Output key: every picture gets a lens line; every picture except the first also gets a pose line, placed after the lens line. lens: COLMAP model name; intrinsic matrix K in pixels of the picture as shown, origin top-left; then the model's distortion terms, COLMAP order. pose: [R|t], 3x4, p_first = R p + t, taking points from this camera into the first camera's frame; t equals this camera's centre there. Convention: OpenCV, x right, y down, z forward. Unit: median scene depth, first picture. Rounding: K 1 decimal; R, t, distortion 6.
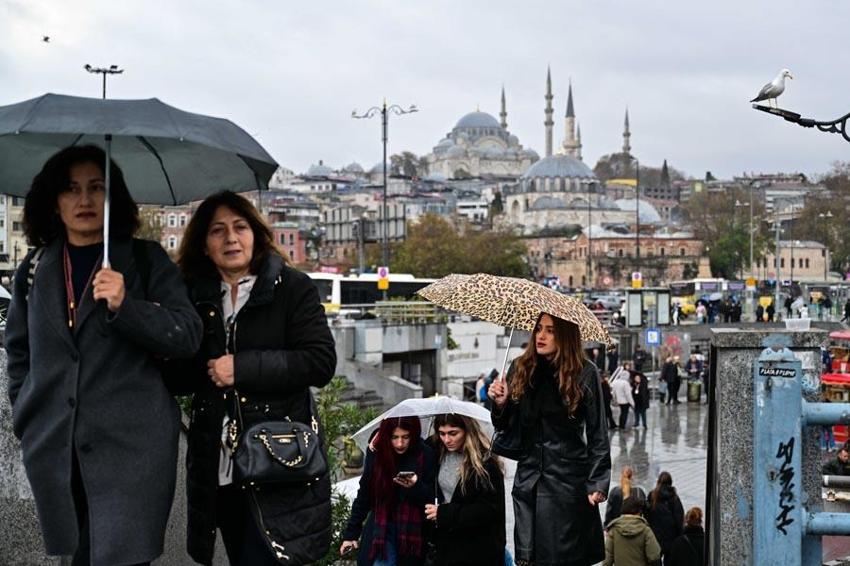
lens RADIAL K [[1040.9, 0, 486.6], [0, 1040.9, 283.2], [0, 0, 1]] dist [0.005869, -0.001317]
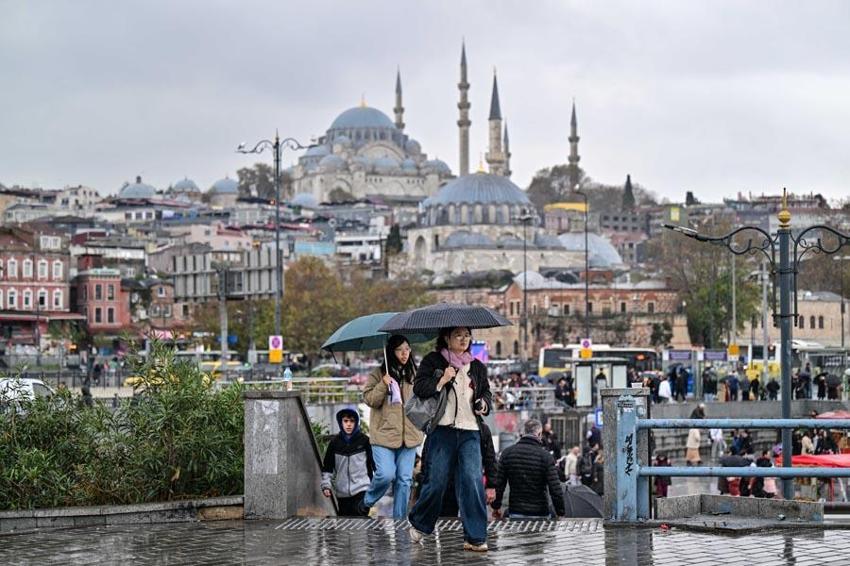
lens RADIAL K [[1702.0, 0, 425.0], [0, 1702.0, 283.0], [0, 0, 1]] dist [0.013228, 0.022316]
pose [[0.999030, -0.003276, 0.043923, -0.020562], [0.004932, 0.999279, -0.037640, -0.002940], [-0.043768, 0.037820, 0.998326, -0.171309]]
